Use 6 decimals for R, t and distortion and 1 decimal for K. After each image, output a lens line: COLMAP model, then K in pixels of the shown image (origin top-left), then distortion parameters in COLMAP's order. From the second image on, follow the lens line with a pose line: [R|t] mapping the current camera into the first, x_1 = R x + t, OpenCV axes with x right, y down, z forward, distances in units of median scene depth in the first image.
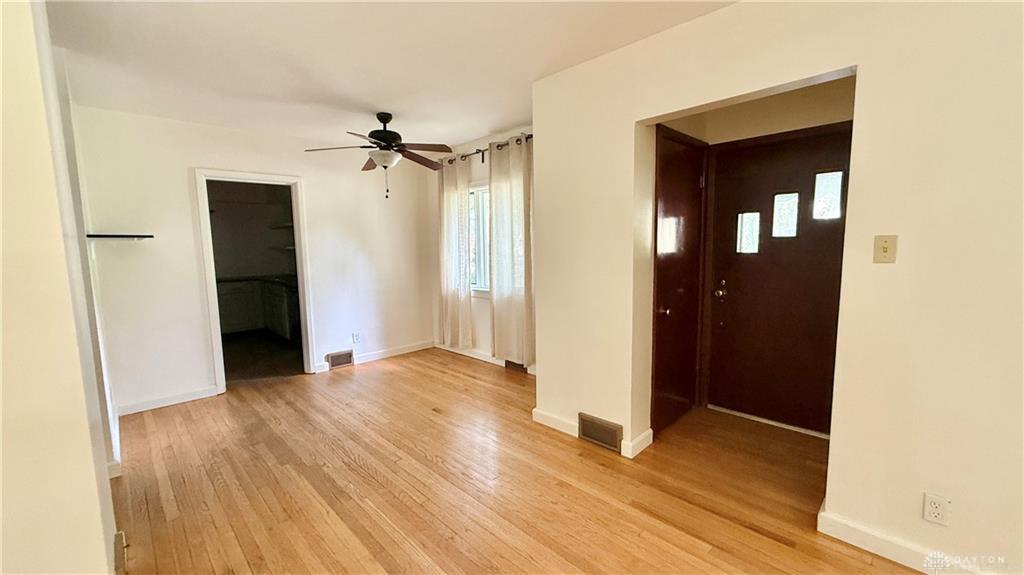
lens RADIAL K [[407.6, 0, 490.2], [0, 407.6, 281.7], [0, 0, 1]] dist [0.012155, -0.000222]
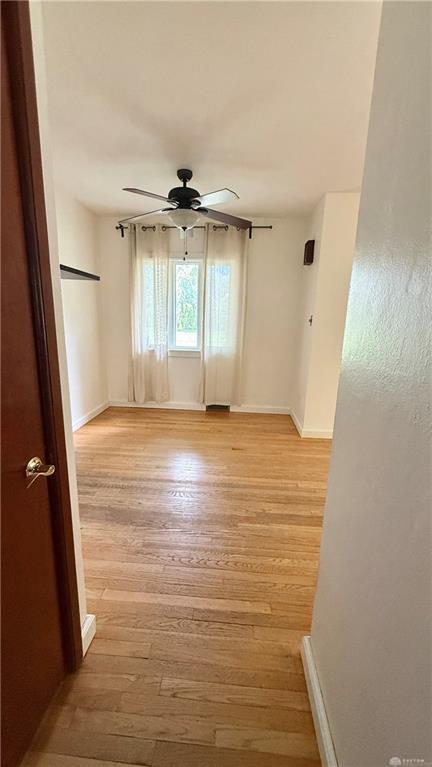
lens RADIAL K [[305.3, 0, 213.7], [0, 305.3, 385.6], [0, 0, 1]] dist [0.012155, -0.000222]
pose [[0.741138, -0.111564, 0.662019, -0.601643], [0.020377, 0.989380, 0.143918, -0.005946], [-0.671044, -0.093173, 0.735540, 0.301894]]
